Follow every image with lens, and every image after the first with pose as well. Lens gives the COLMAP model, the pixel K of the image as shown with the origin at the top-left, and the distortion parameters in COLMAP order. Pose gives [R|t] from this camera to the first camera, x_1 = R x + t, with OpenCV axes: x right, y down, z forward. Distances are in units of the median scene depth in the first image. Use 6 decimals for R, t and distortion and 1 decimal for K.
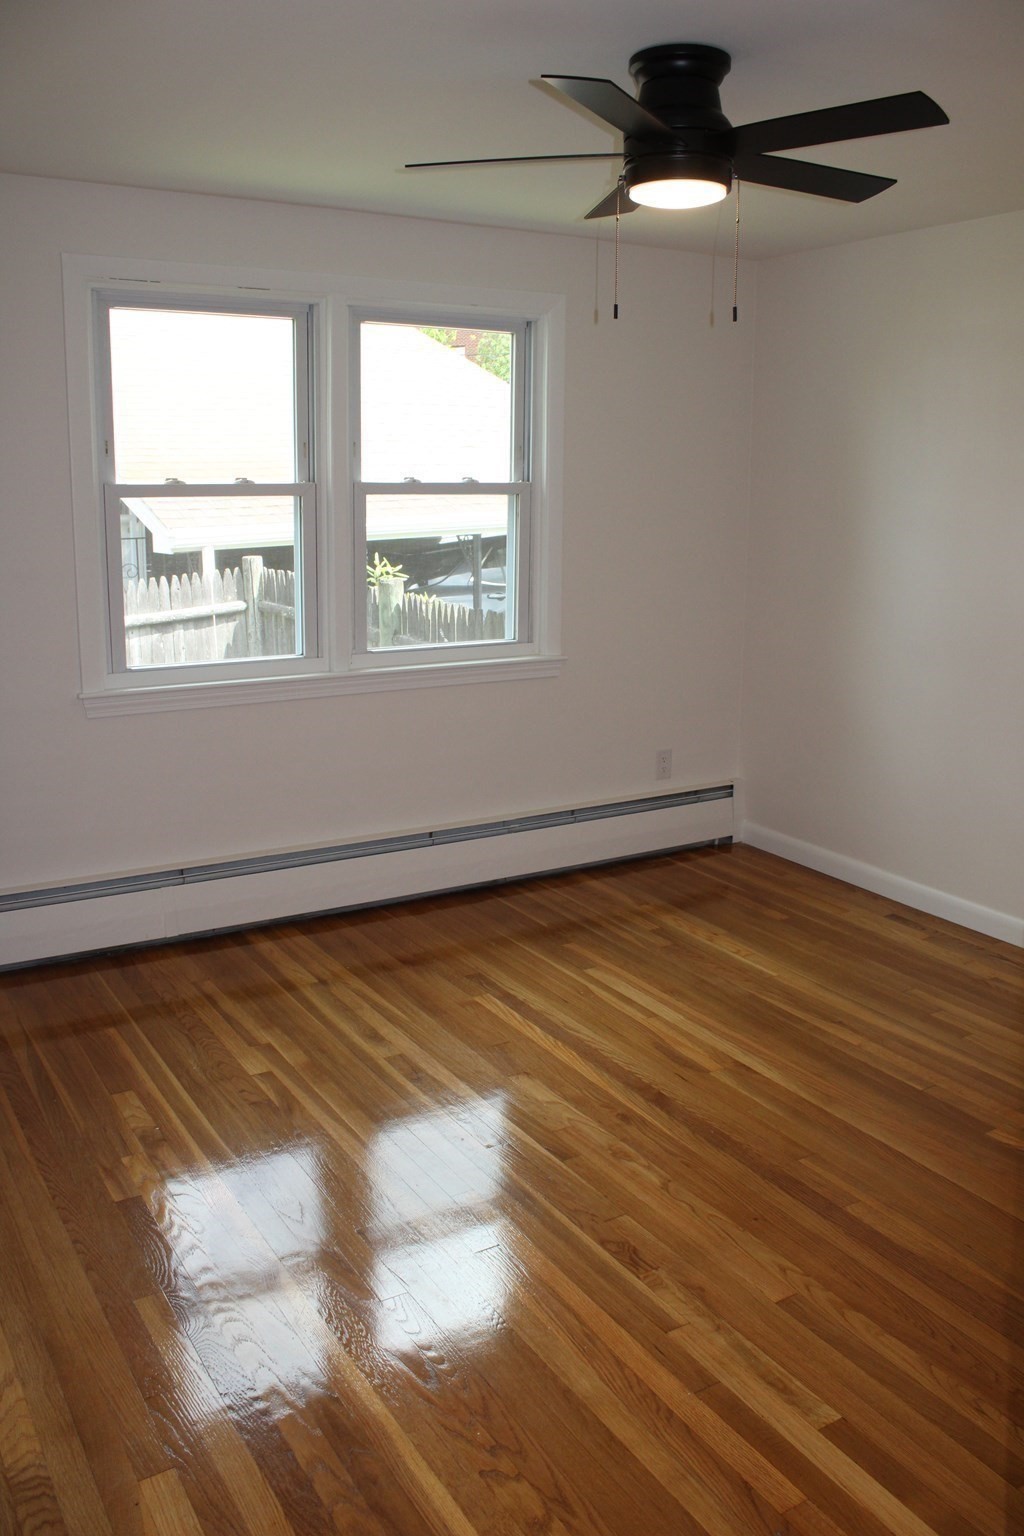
lens RADIAL K [[1268.1, 0, 516.5], [0, 1268.1, 763.4], [0, 0, 1]] dist [-0.163225, 0.145171]
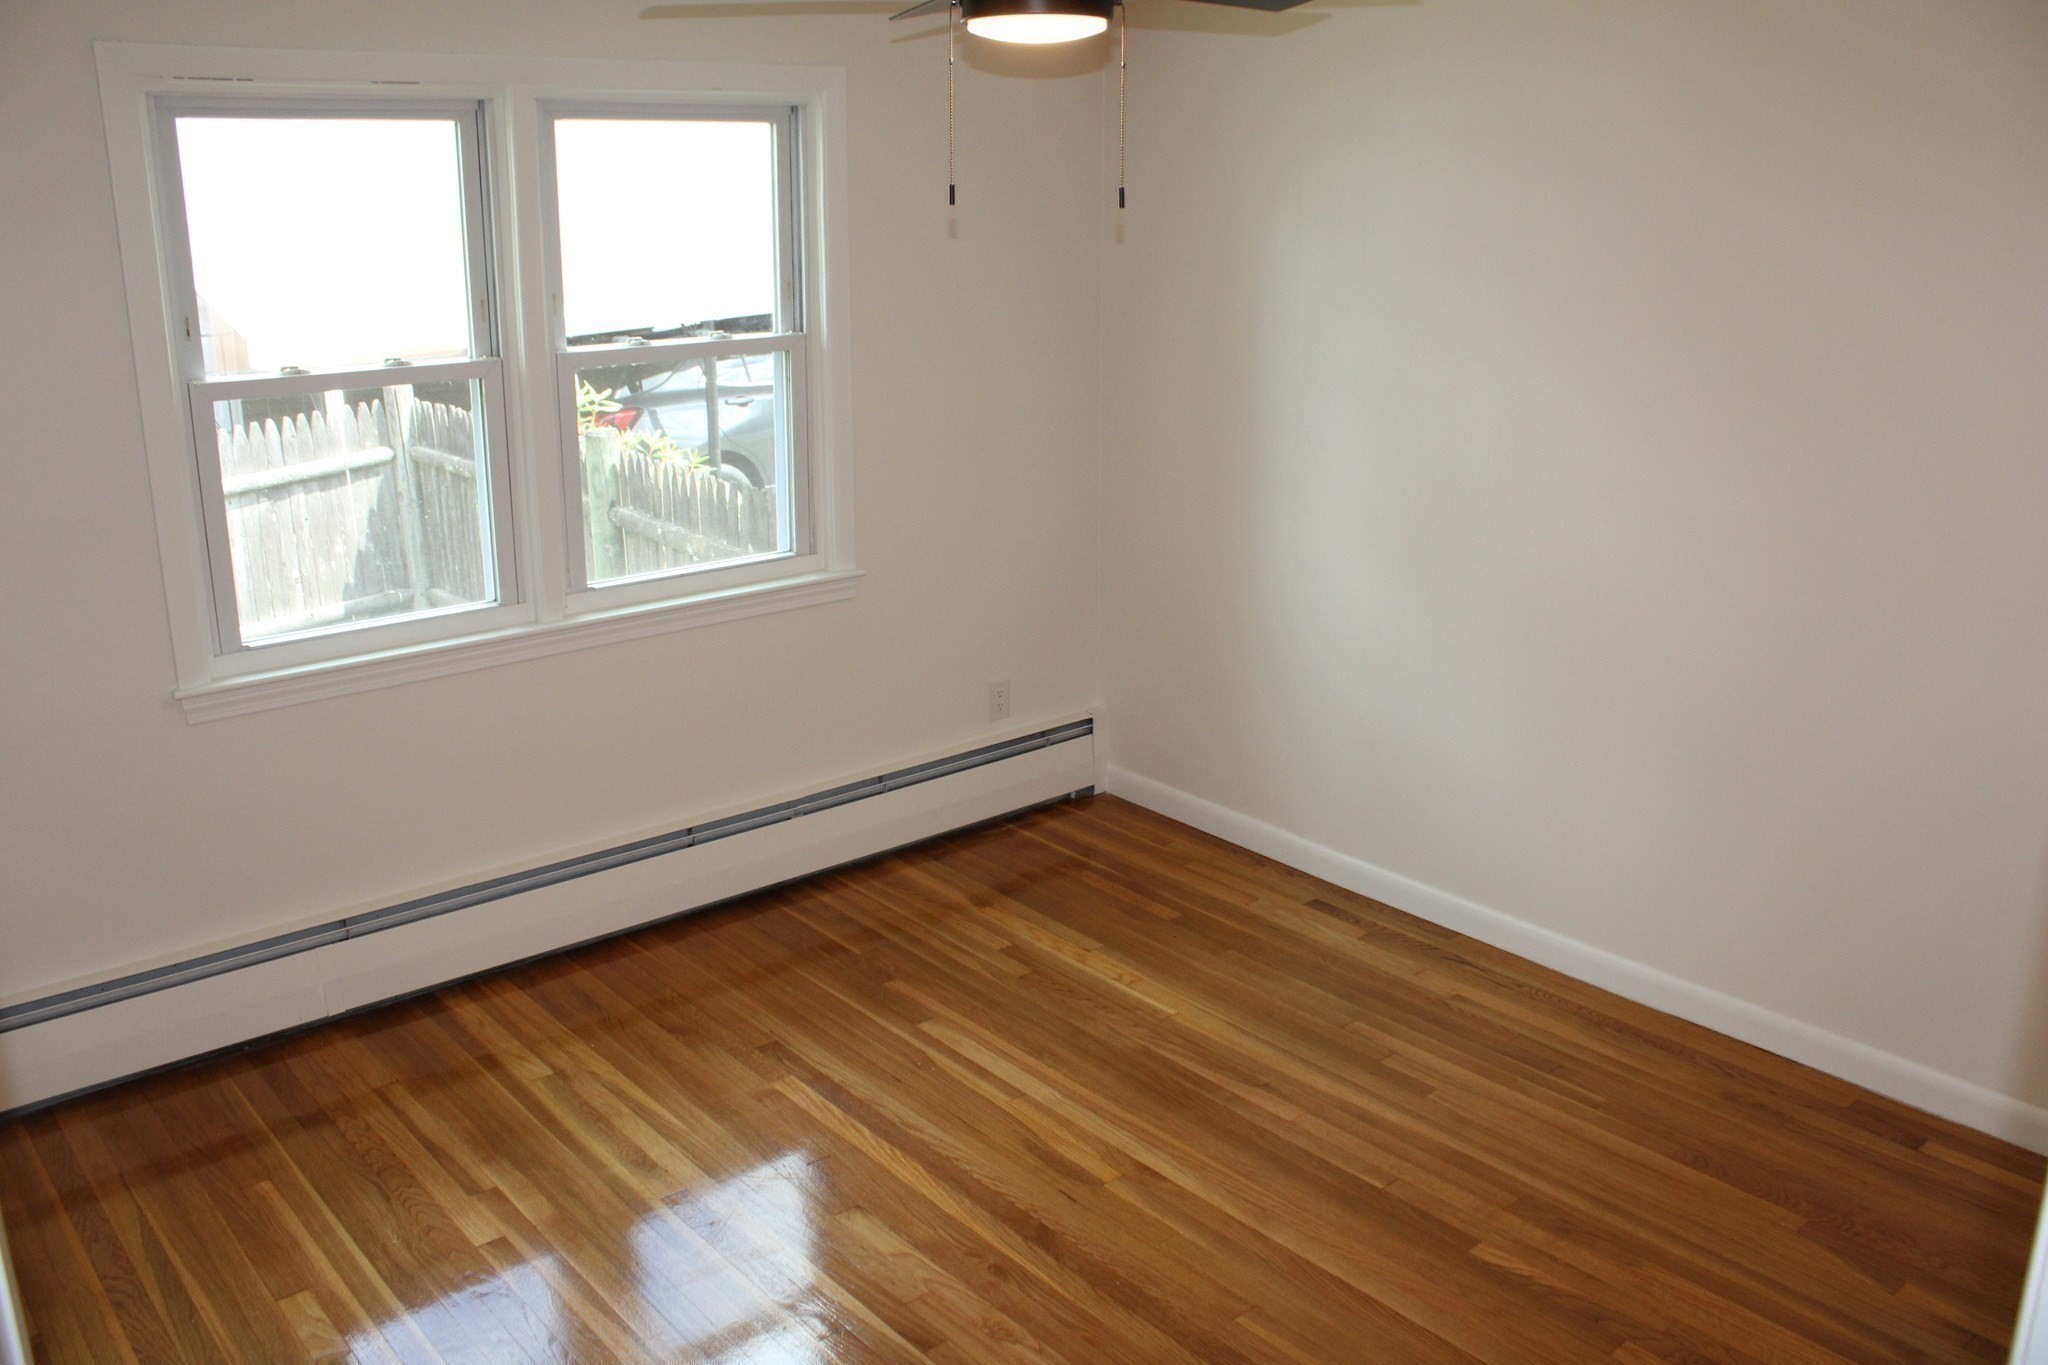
lens RADIAL K [[1690.8, 0, 1020.4], [0, 1690.8, 687.5], [0, 0, 1]] dist [-0.163225, 0.145171]
pose [[0.987552, -0.051464, 0.148637, -0.022462], [0.040888, 0.996467, 0.073358, -0.100451], [-0.151887, -0.066368, 0.986167, 0.036588]]
